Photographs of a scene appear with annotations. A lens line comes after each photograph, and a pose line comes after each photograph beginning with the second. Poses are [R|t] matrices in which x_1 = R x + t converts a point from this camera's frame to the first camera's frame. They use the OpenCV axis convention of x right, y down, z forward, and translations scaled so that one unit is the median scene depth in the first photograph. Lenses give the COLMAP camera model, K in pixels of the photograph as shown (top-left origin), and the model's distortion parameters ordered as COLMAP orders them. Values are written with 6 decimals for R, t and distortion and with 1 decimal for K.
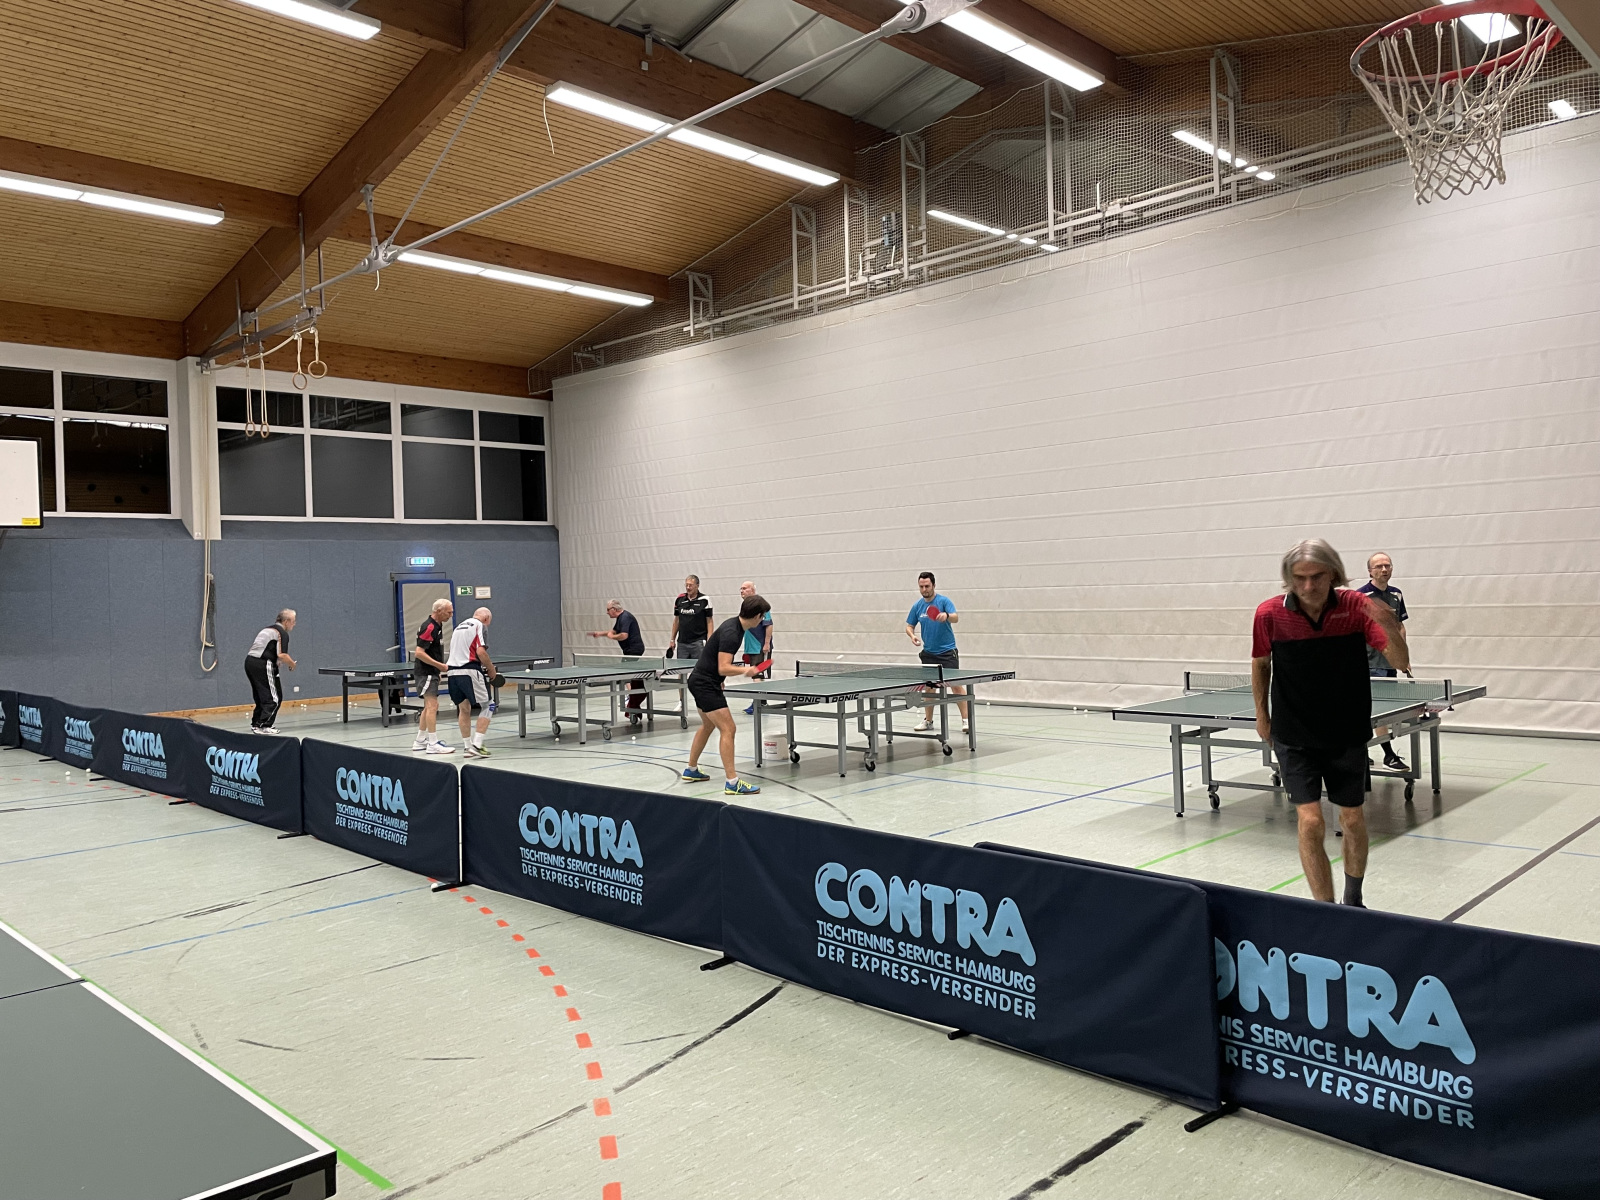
lens RADIAL K [[1199.4, 0, 790.7], [0, 1199.4, 583.8], [0, 0, 1]] dist [0.091727, -0.115436]
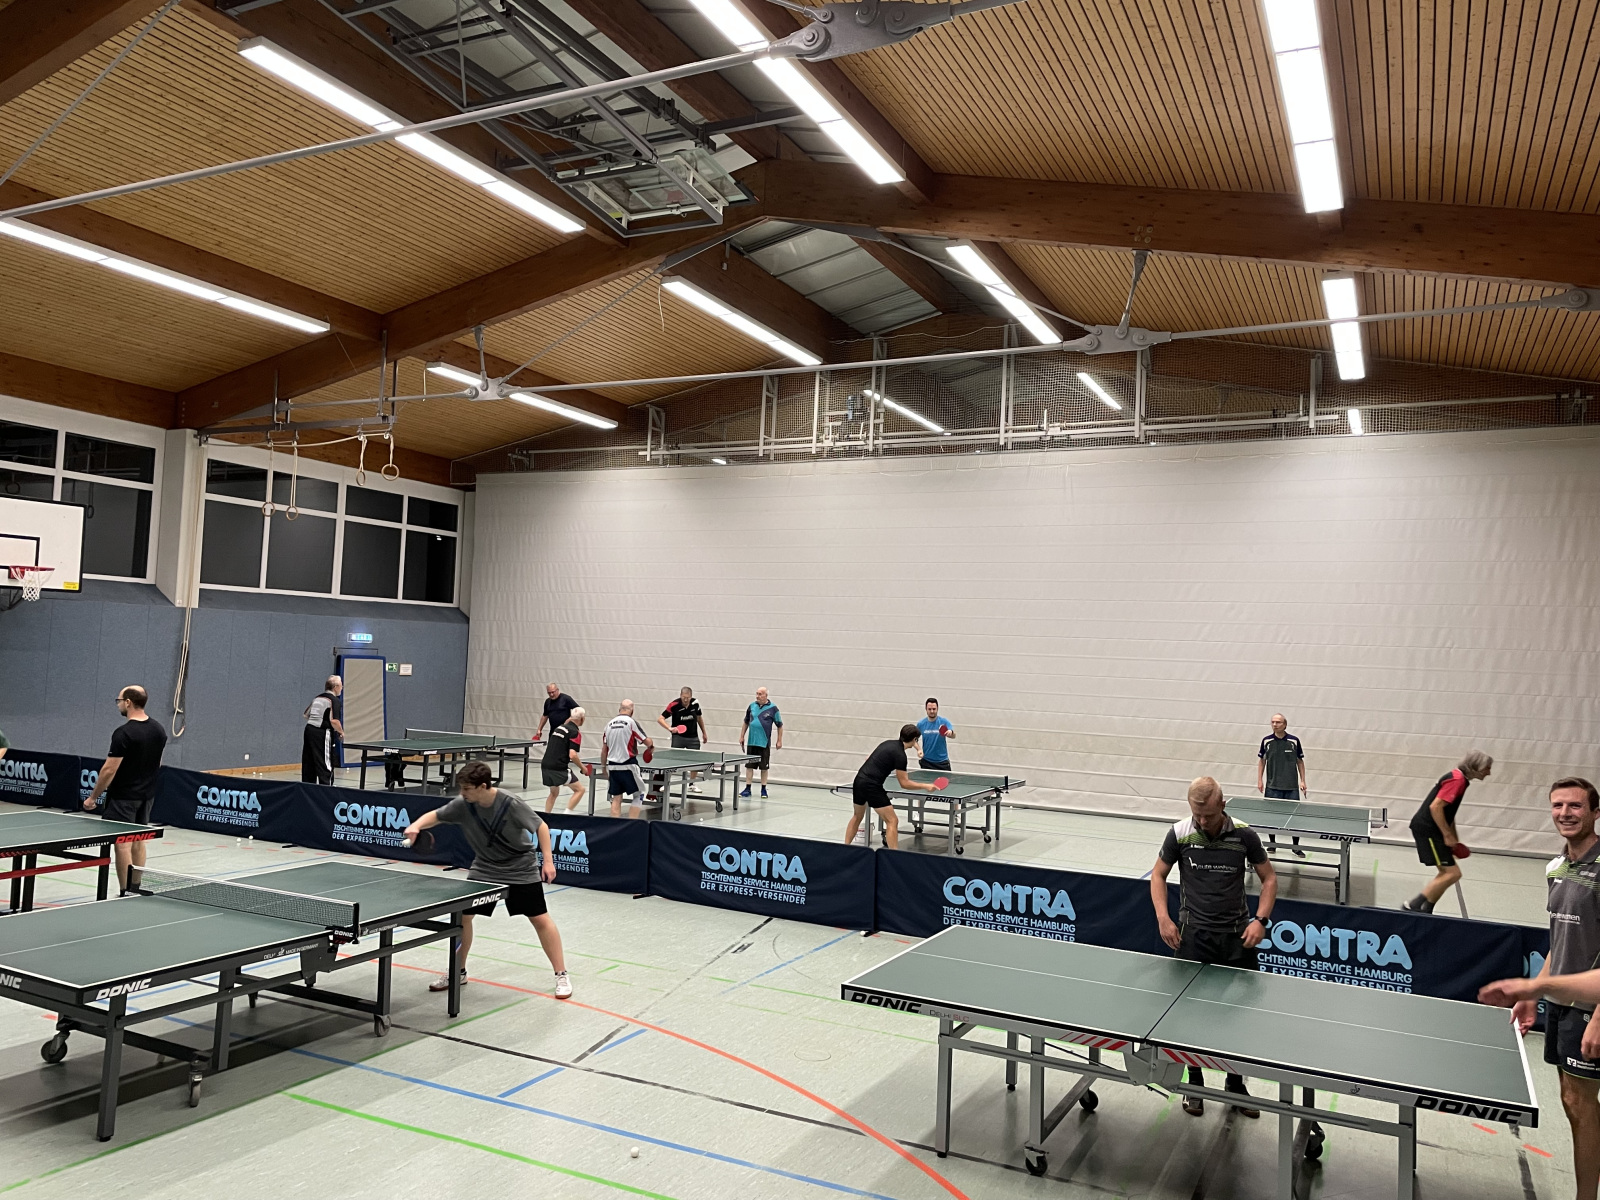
lens RADIAL K [[1199.4, 0, 792.2], [0, 1199.4, 591.1], [0, 0, 1]] dist [0.091727, -0.115436]
pose [[0.946788, 0.087549, 0.309720, -0.395441], [-0.071471, 0.995457, -0.062907, -0.027190], [-0.313821, 0.037424, 0.948744, -0.162042]]
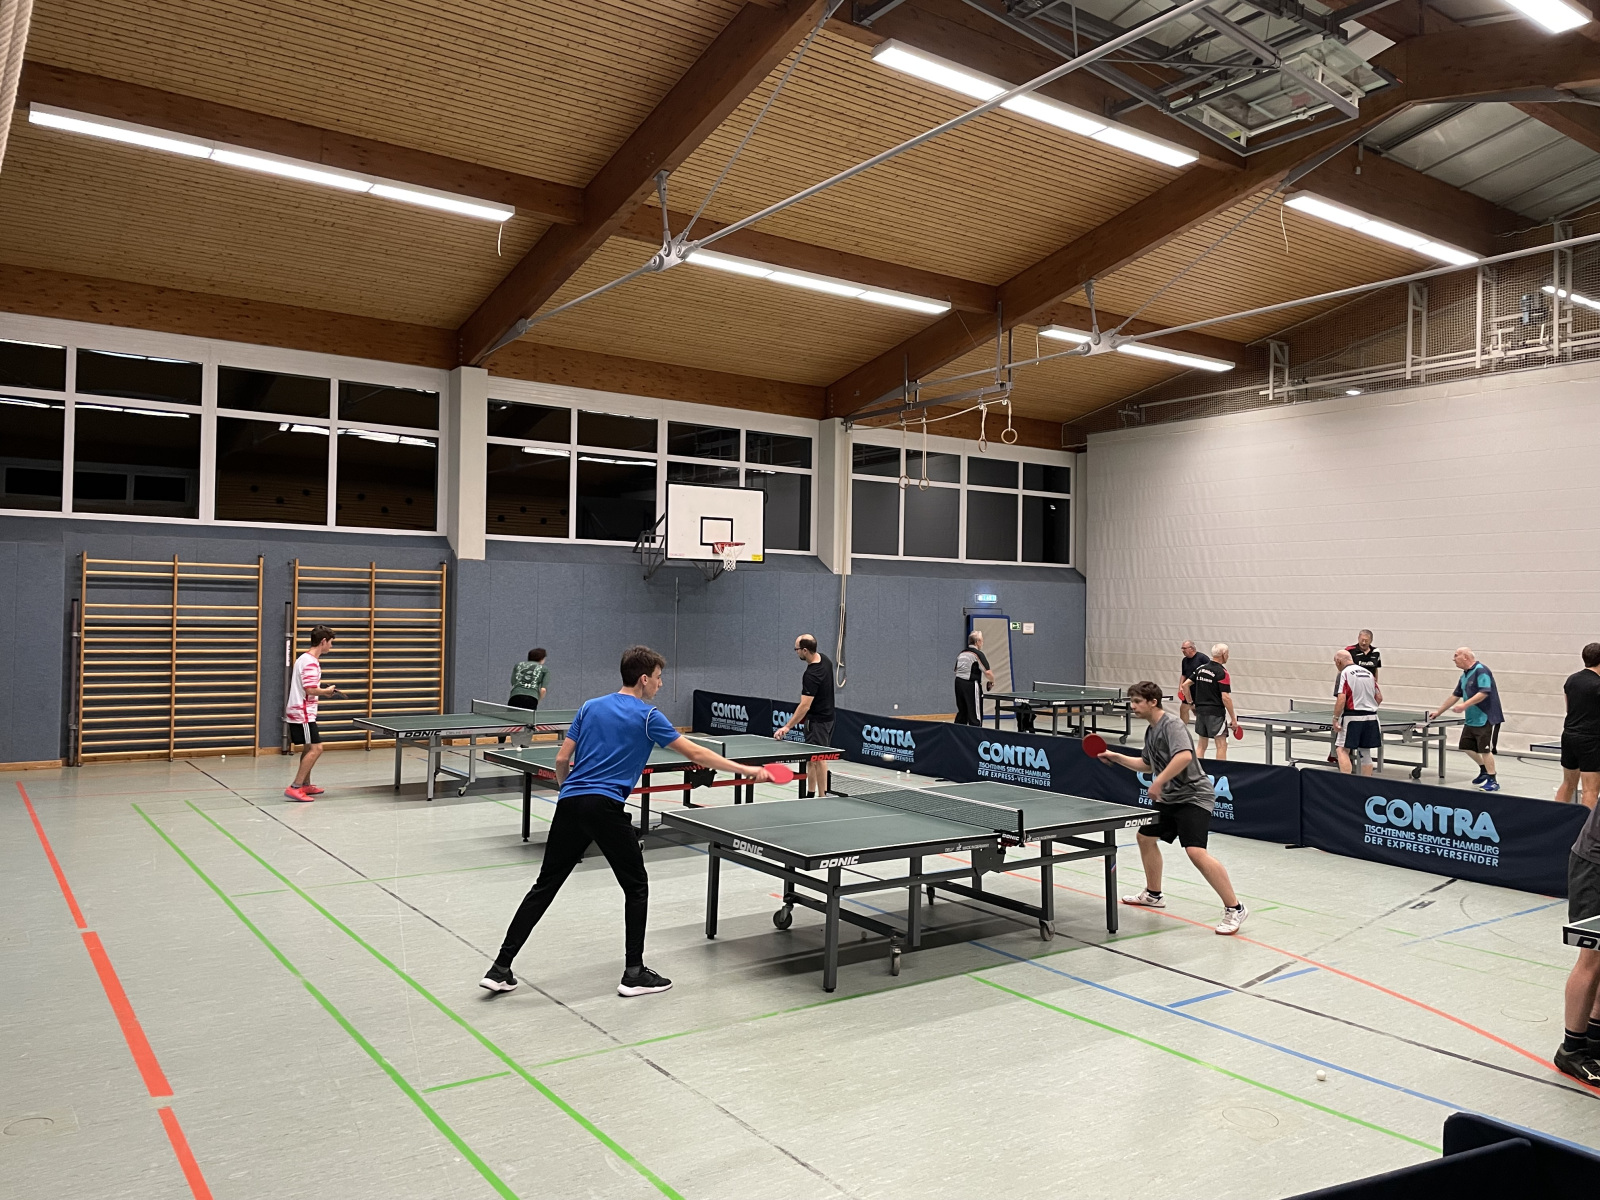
lens RADIAL K [[1199.4, 0, 795.3], [0, 1199.4, 587.3], [0, 0, 1]] dist [0.091727, -0.115436]
pose [[0.984083, 0.043502, -0.172301, -0.407221], [-0.046450, 0.998835, -0.013110, -0.008343], [0.171530, 0.020905, 0.984957, -0.171067]]
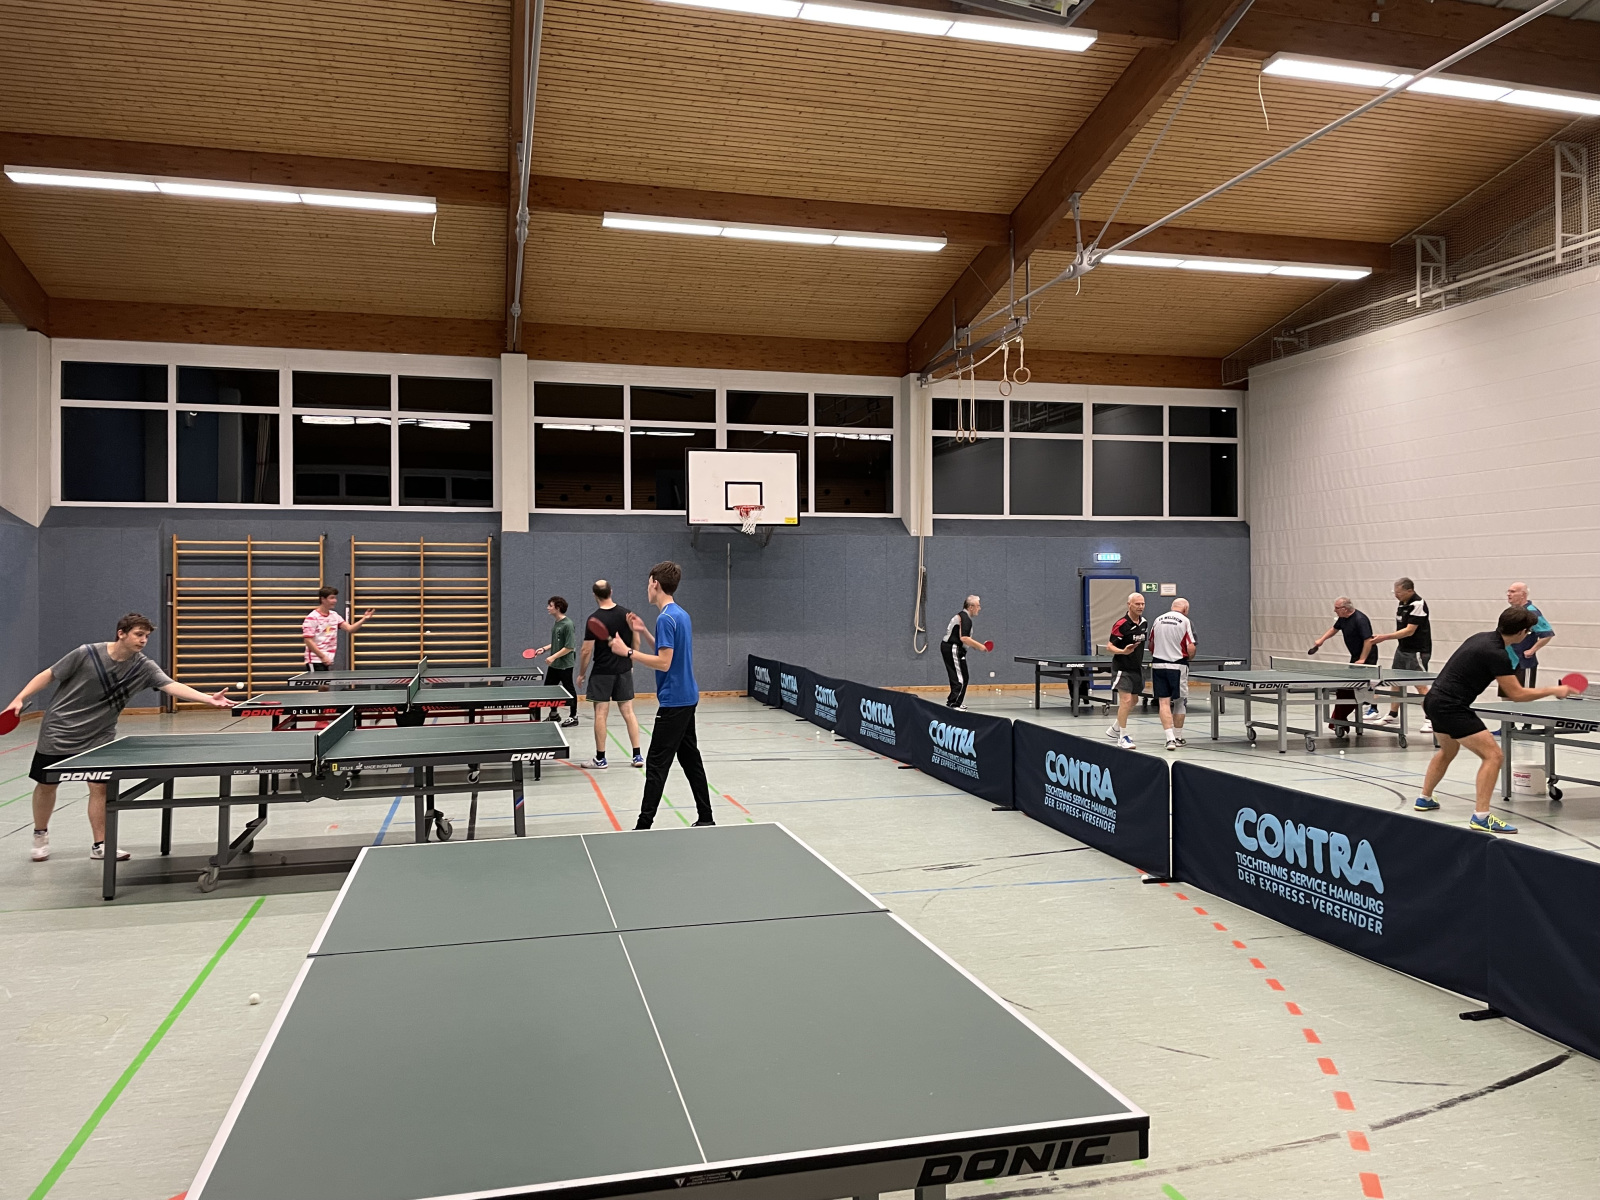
lens RADIAL K [[1199.4, 0, 804.7], [0, 1199.4, 583.1], [0, 0, 1]] dist [0.091727, -0.115436]
pose [[0.861766, 0.022773, -0.506795, -0.014839], [-0.021852, 0.999731, 0.007765, 0.001241], [0.506835, 0.004383, 0.862032, -0.006236]]
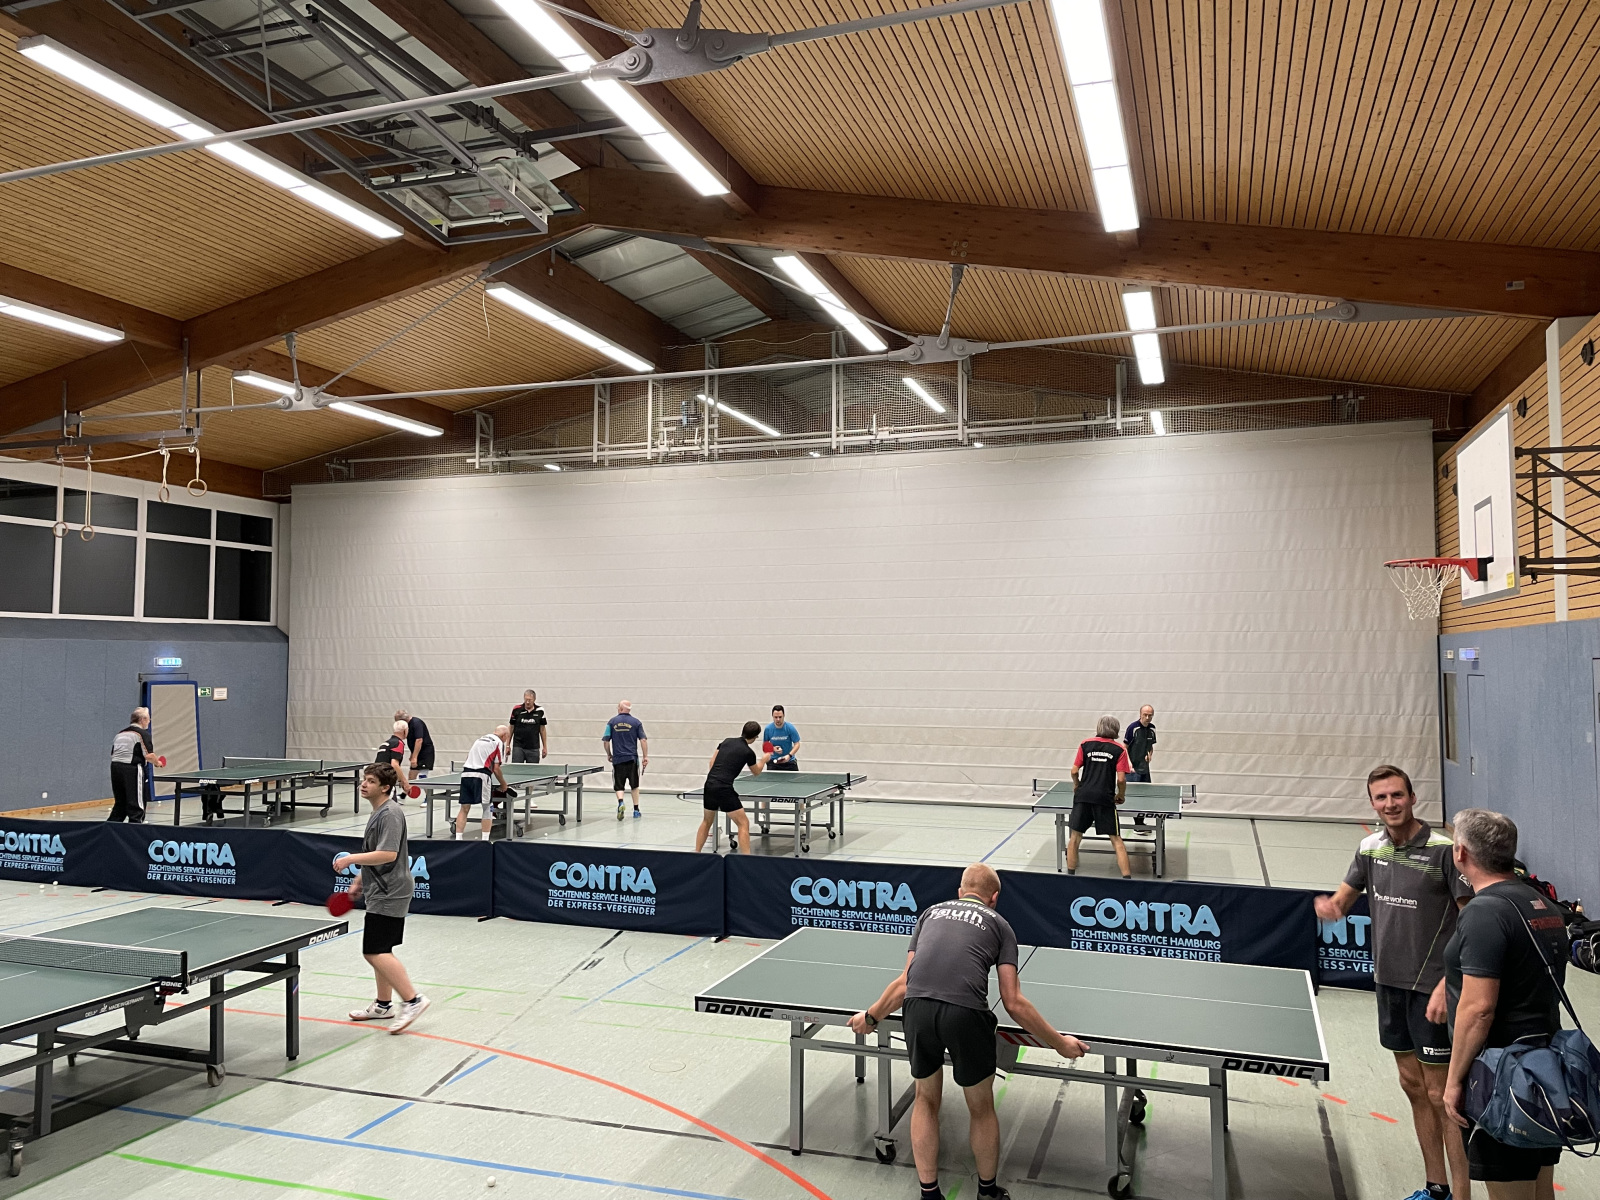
lens RADIAL K [[1199.4, 0, 798.5], [0, 1199.4, 591.7], [0, 0, 1]] dist [0.091727, -0.115436]
pose [[0.897168, 0.056821, 0.438020, -0.399767], [-0.029956, 0.997235, -0.068007, -0.033212], [-0.440673, 0.047892, 0.896389, -0.170668]]
